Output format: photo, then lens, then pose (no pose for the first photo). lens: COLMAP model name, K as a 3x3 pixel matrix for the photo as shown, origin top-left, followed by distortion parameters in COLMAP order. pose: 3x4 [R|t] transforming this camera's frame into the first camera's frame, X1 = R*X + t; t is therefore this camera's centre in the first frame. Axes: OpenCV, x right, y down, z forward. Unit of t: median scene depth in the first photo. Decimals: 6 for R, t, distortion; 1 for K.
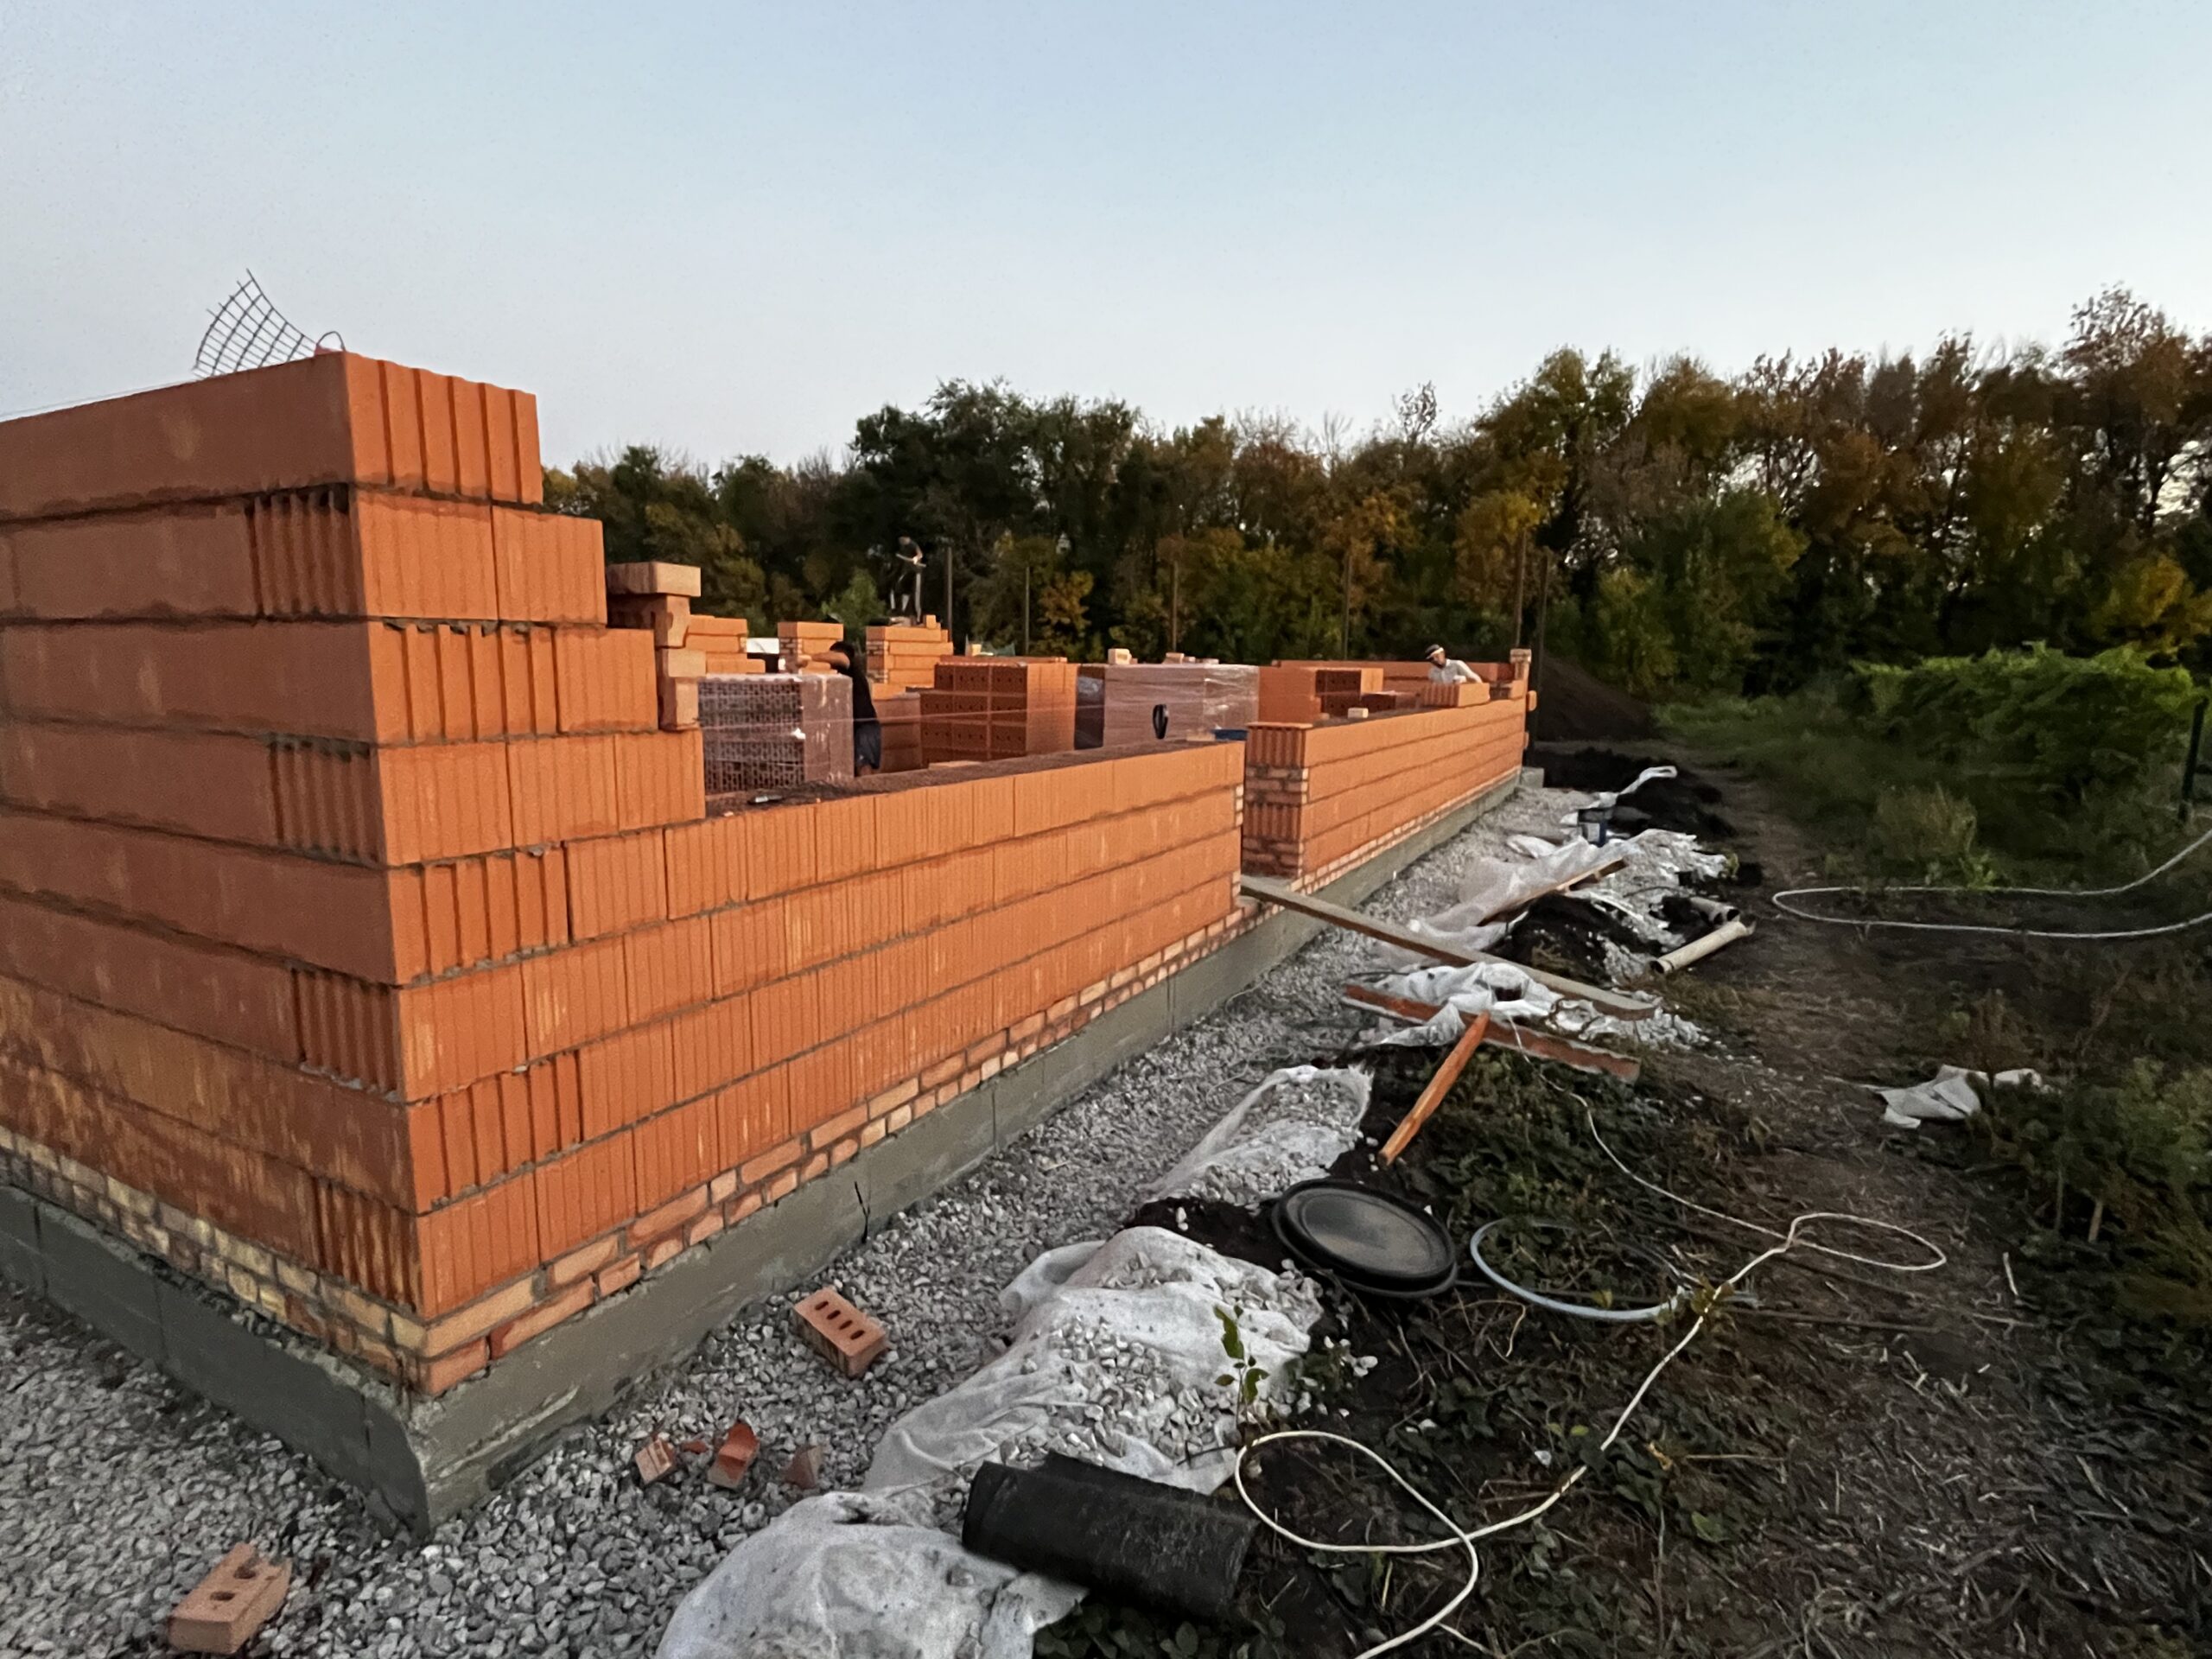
lens RADIAL K [[1120.4, 0, 1099.7], [0, 1120.4, 836.5], [0, 0, 1]] dist [-0.003387, -0.000417]
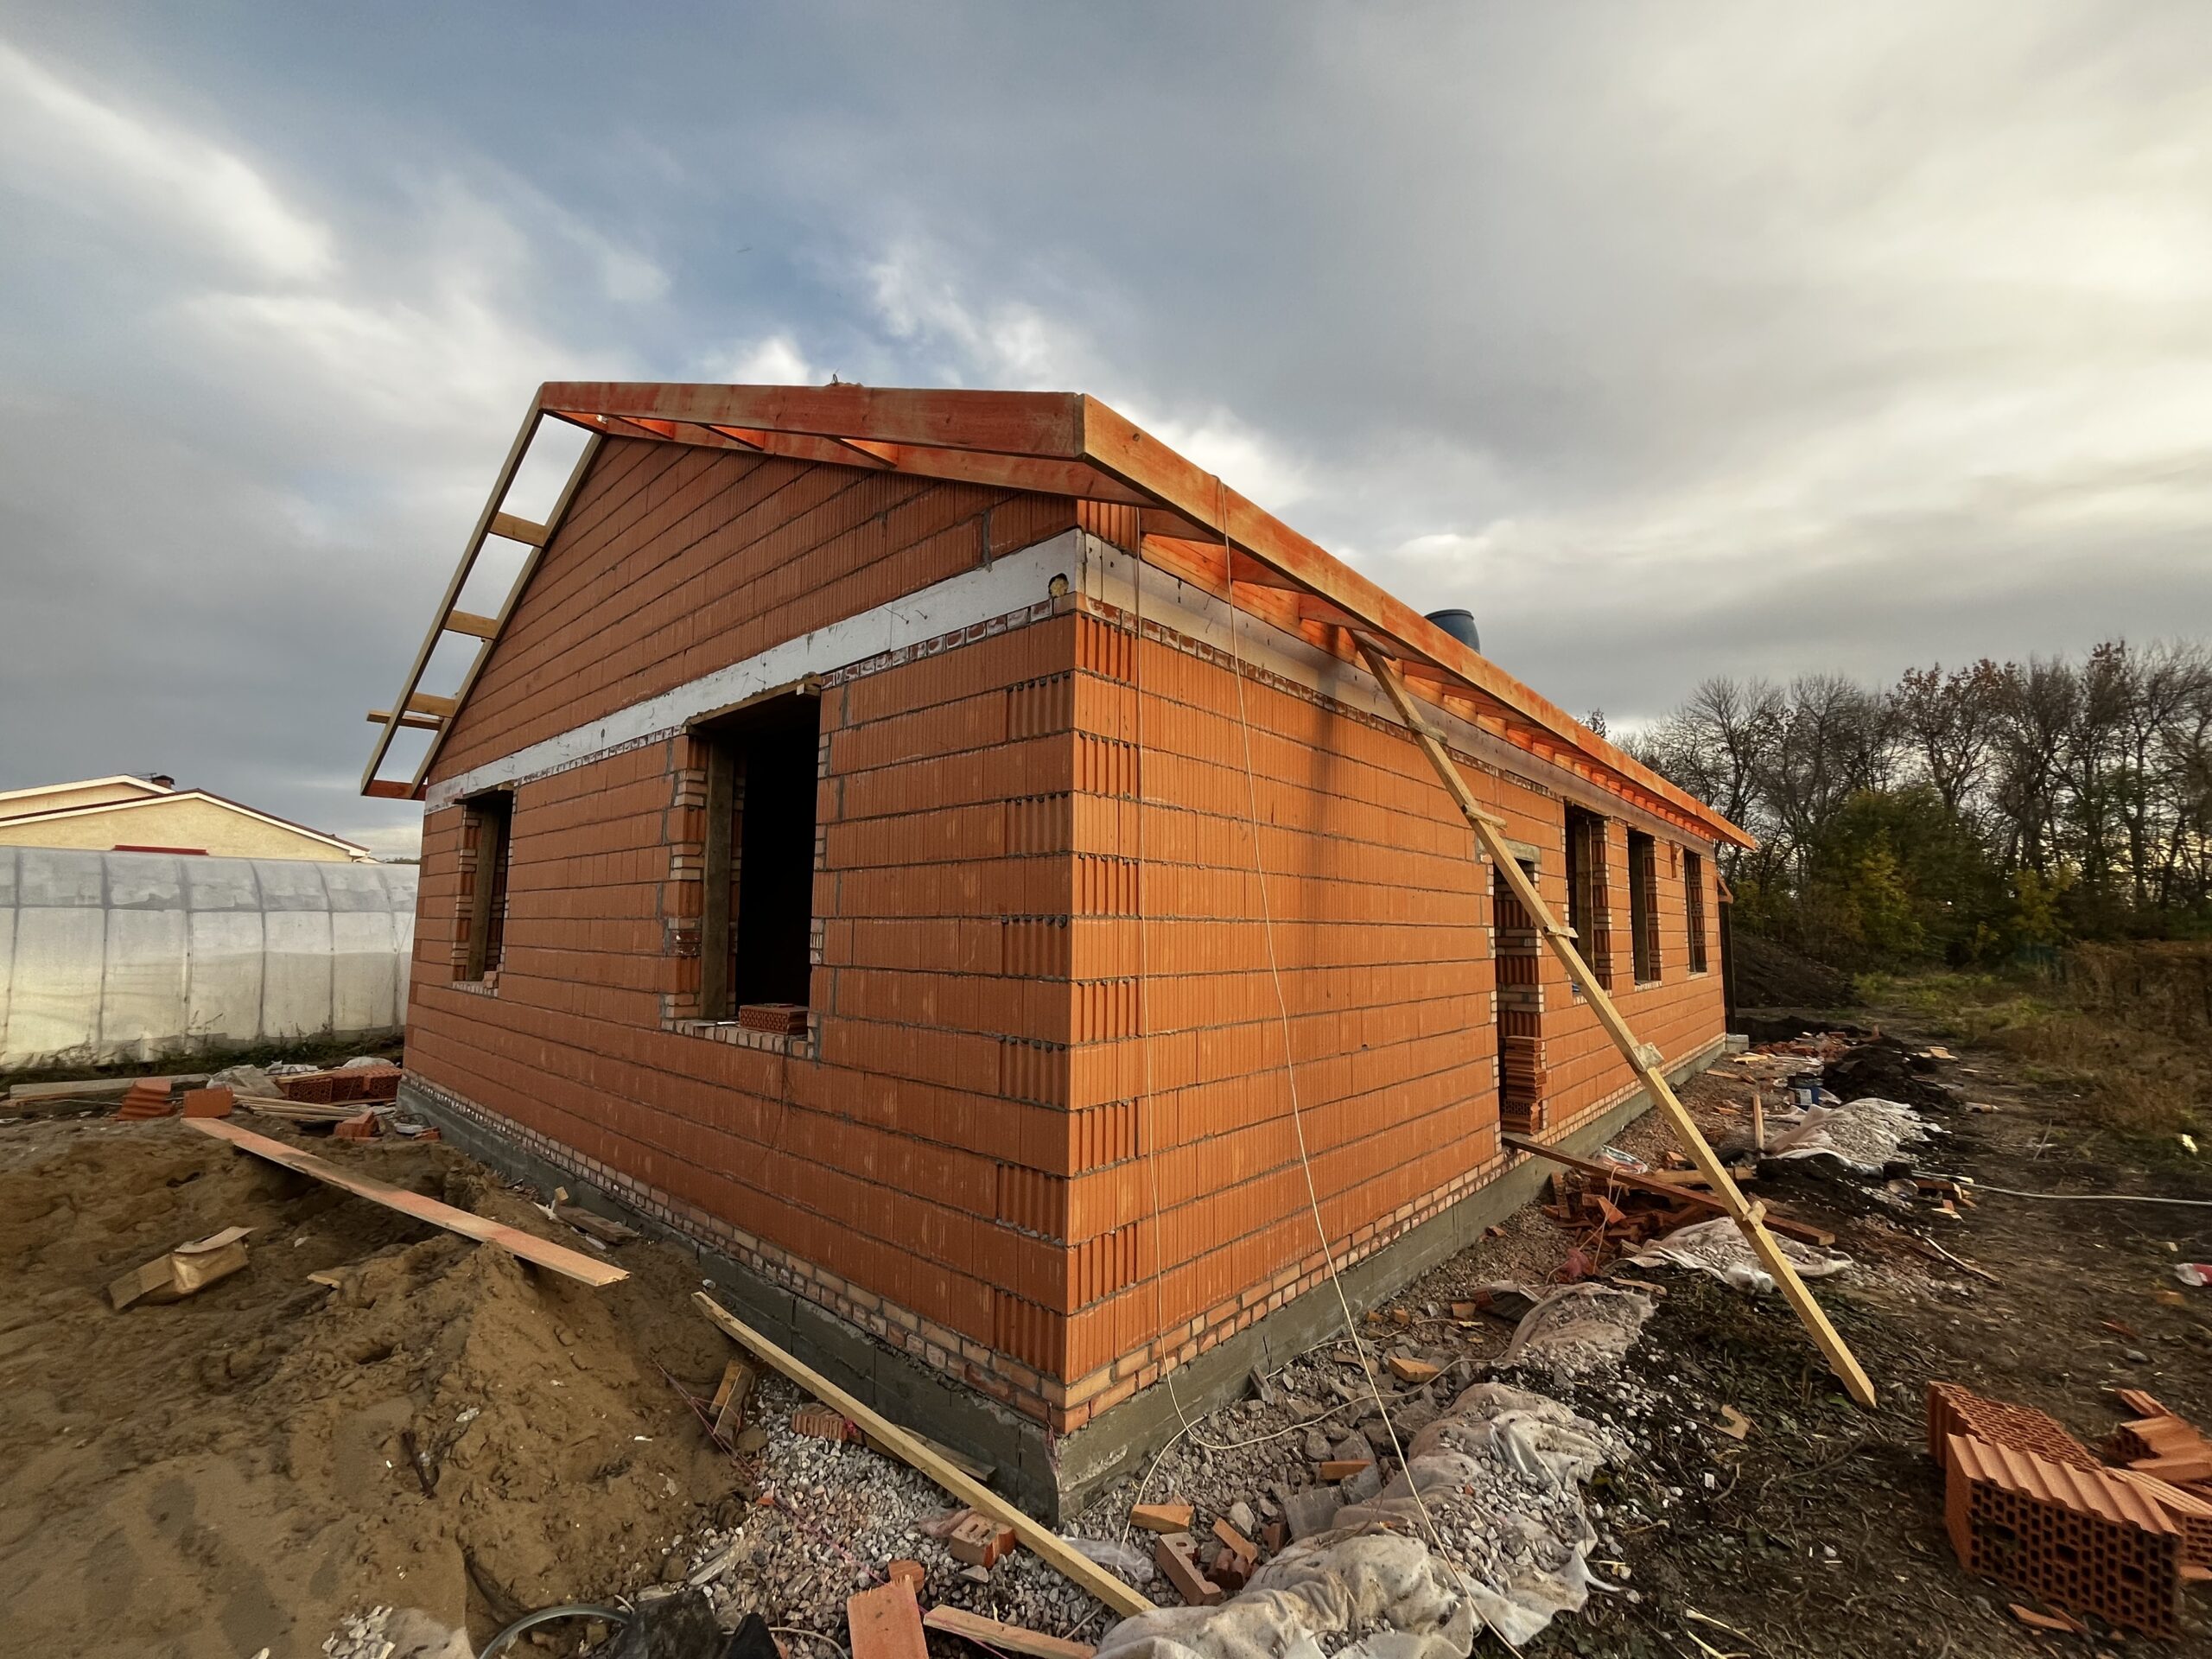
lens RADIAL K [[896.1, 0, 1108.2], [0, 896.1, 836.6], [0, 0, 1]] dist [-0.000969, -0.000077]
pose [[0.972784, -0.027022, -0.230131, -0.145802], [-0.032659, 0.967272, -0.251630, -0.029270], [0.229399, 0.252298, 0.940065, -0.372377]]
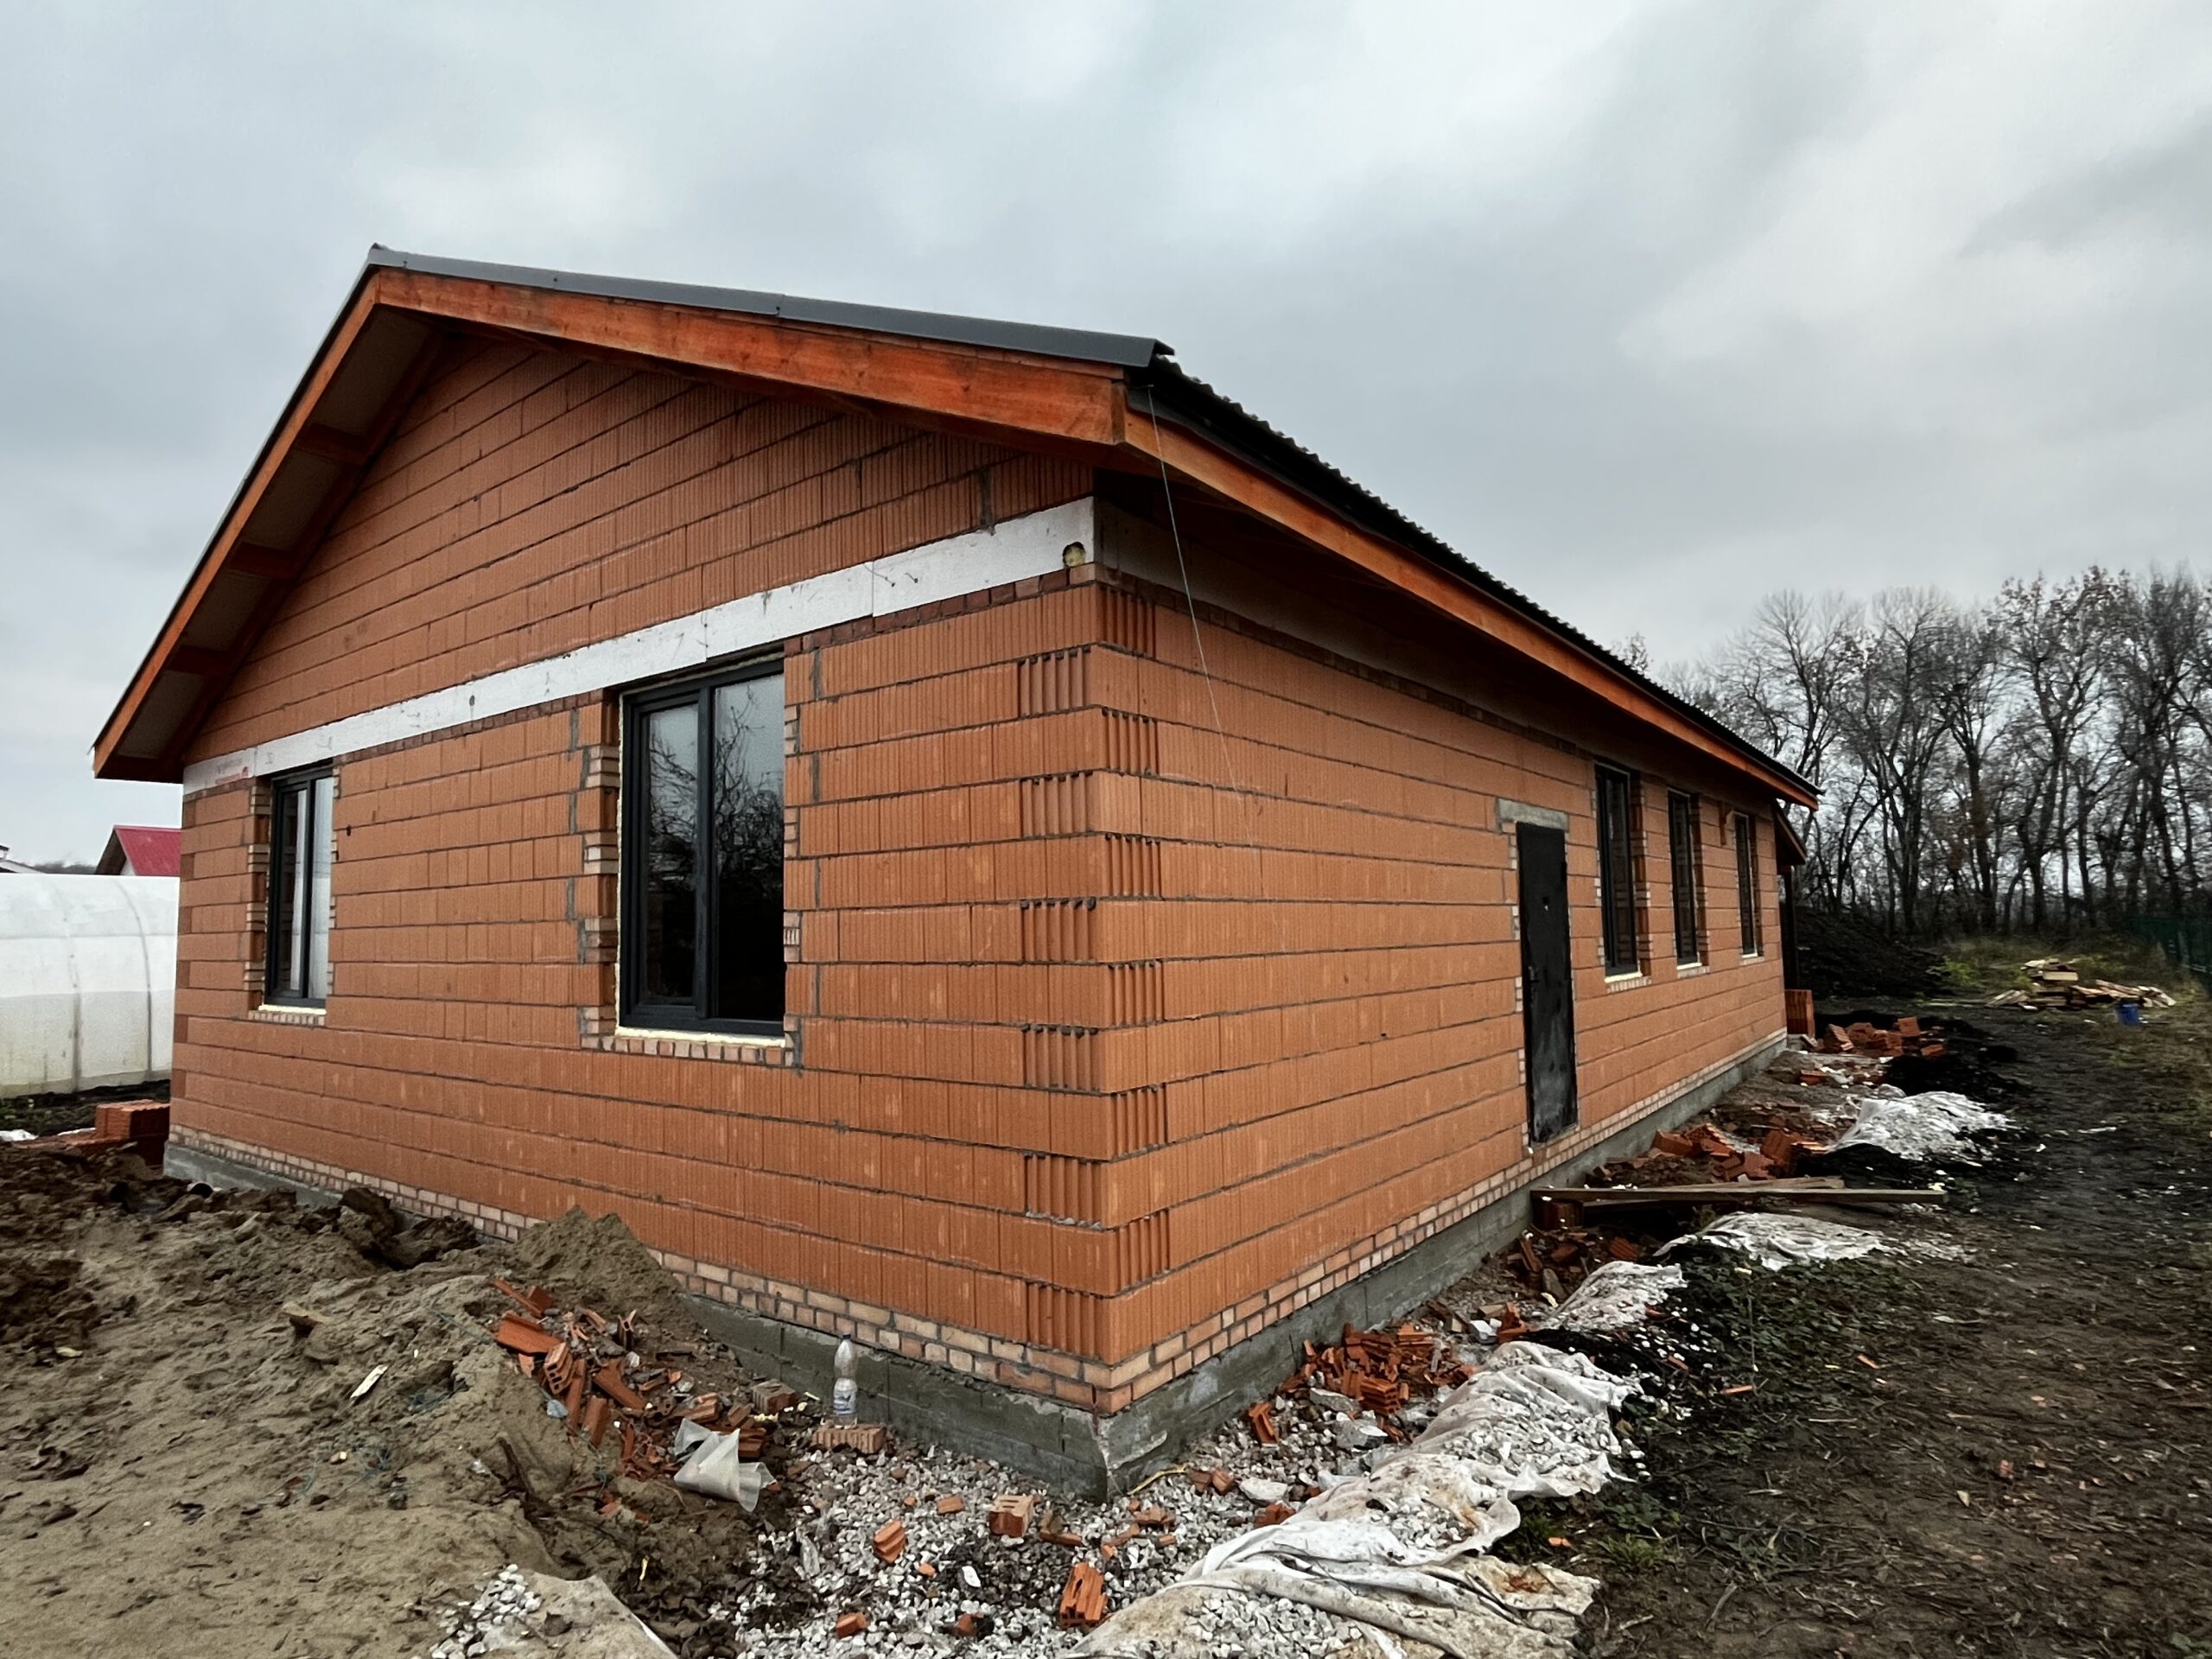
lens RADIAL K [[1200.8, 0, 1106.0], [0, 1200.8, 829.5], [0, 0, 1]] dist [-0.005917, -0.001388]
pose [[0.987049, -0.044411, -0.154149, -0.211723], [0.007177, 0.972178, -0.234133, 0.046581], [0.160258, 0.229995, 0.959906, -0.720890]]
